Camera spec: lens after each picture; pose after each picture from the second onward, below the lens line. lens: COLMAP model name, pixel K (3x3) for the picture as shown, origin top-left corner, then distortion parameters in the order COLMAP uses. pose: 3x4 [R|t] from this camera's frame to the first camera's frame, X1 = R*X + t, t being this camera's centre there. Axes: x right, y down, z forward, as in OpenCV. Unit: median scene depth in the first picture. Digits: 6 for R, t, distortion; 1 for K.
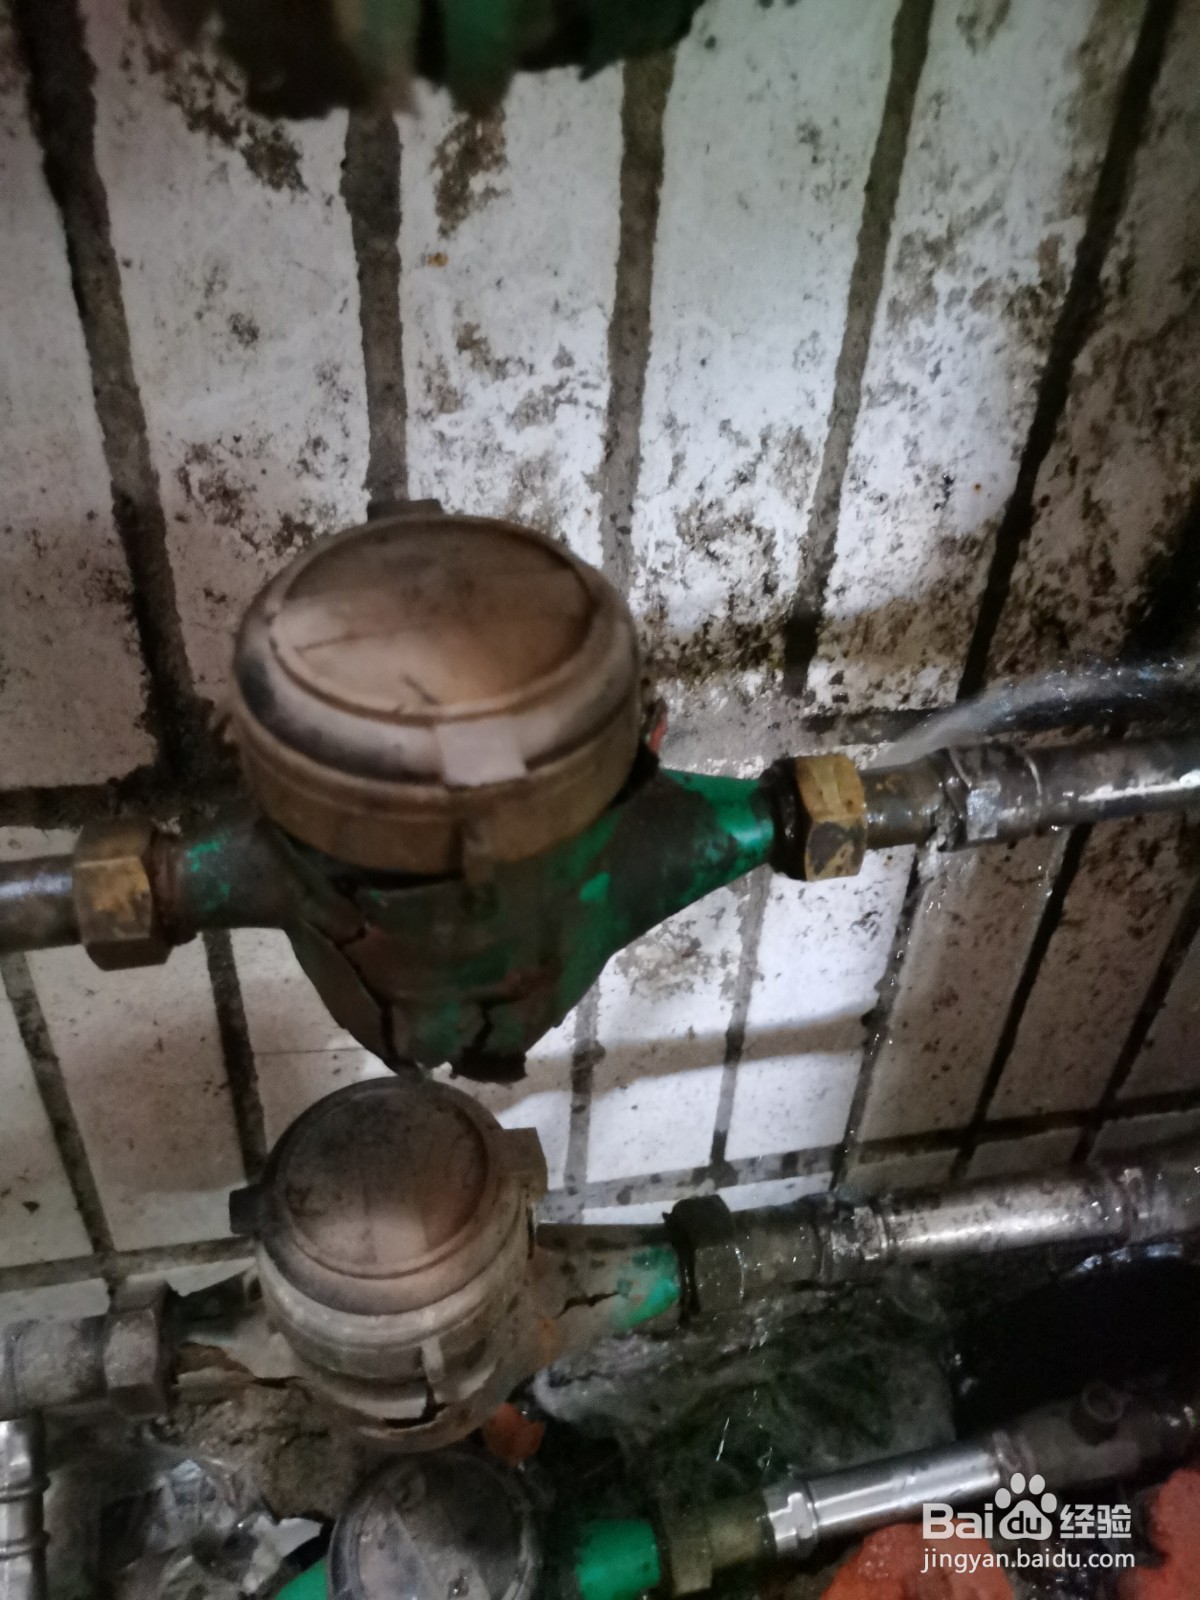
lens RADIAL K [[1236.6, 0, 600.0], [0, 1236.6, 800.0], [0, 0, 1]] dist [-0.000244, 0.002929]
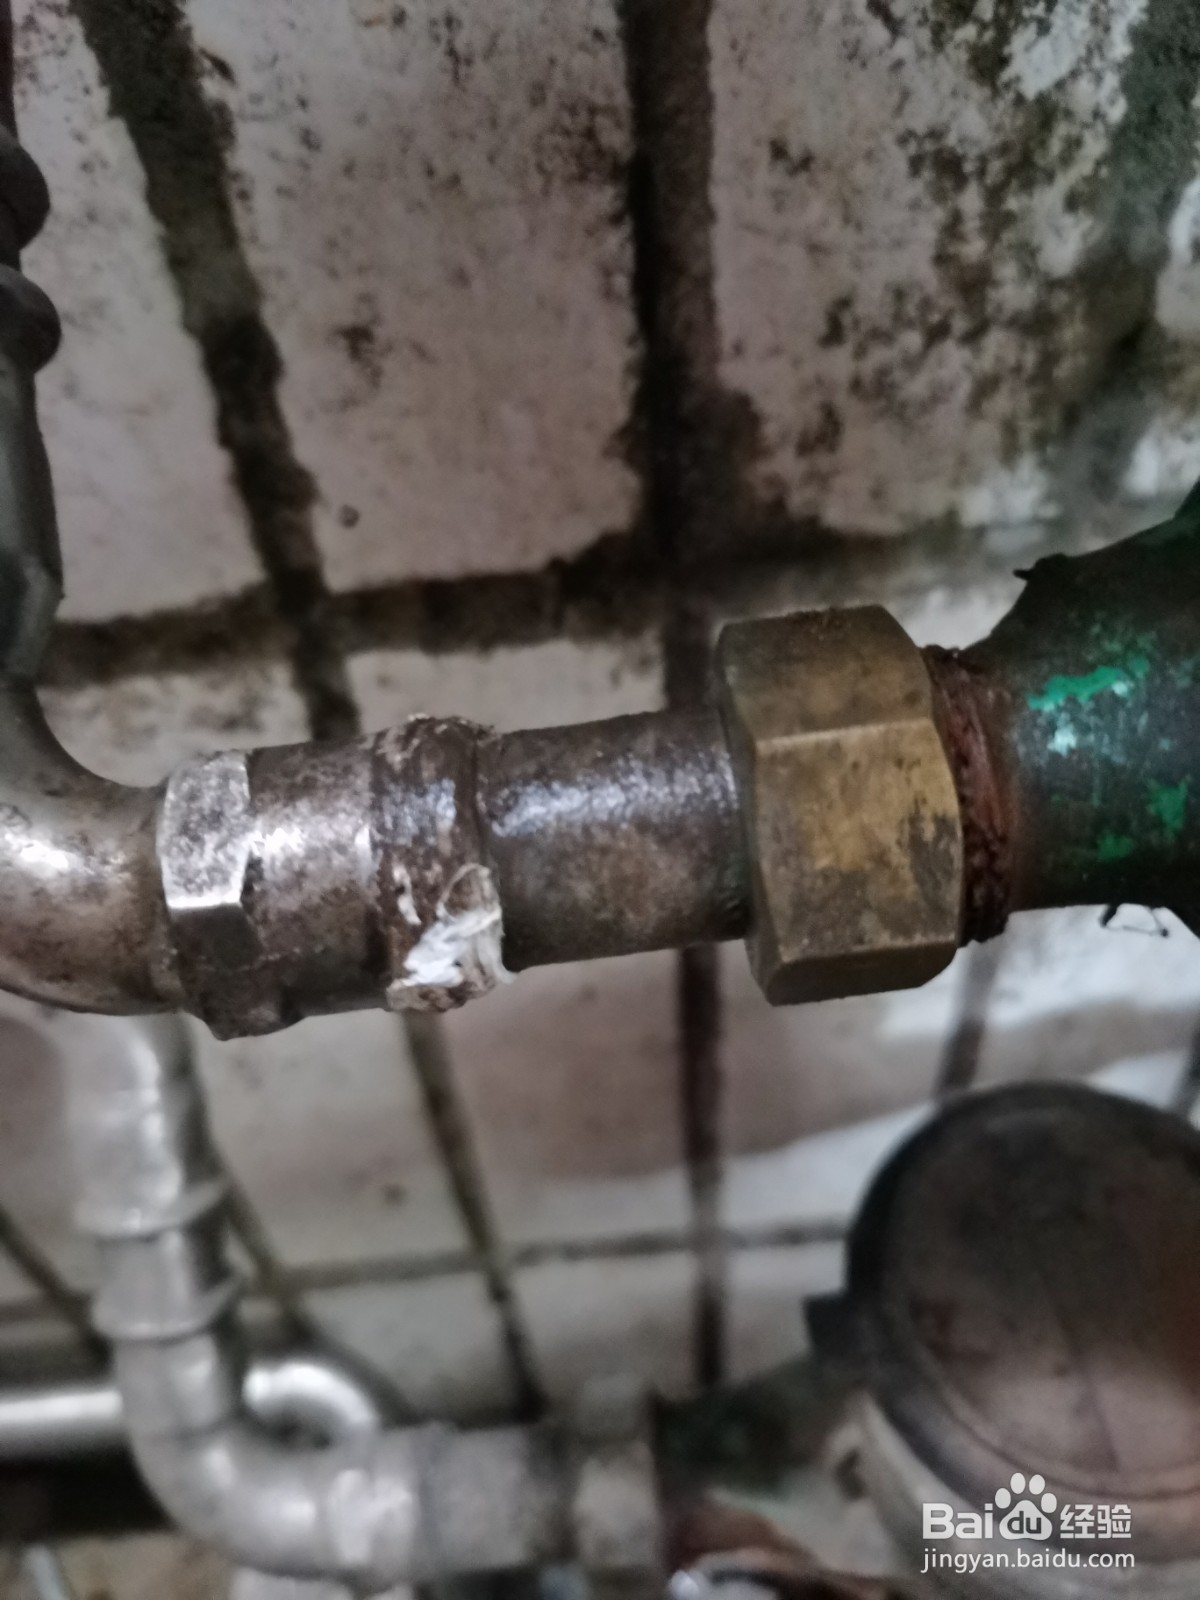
lens RADIAL K [[1341.3, 0, 600.0], [0, 1341.3, 800.0], [0, 0, 1]] dist [-0.002520, -0.070083]
pose [[0.982109, -0.005292, -0.188238, -0.291773], [0.030607, 0.990799, 0.131837, 0.012339], [0.185809, -0.135240, 0.973234, 0.453589]]
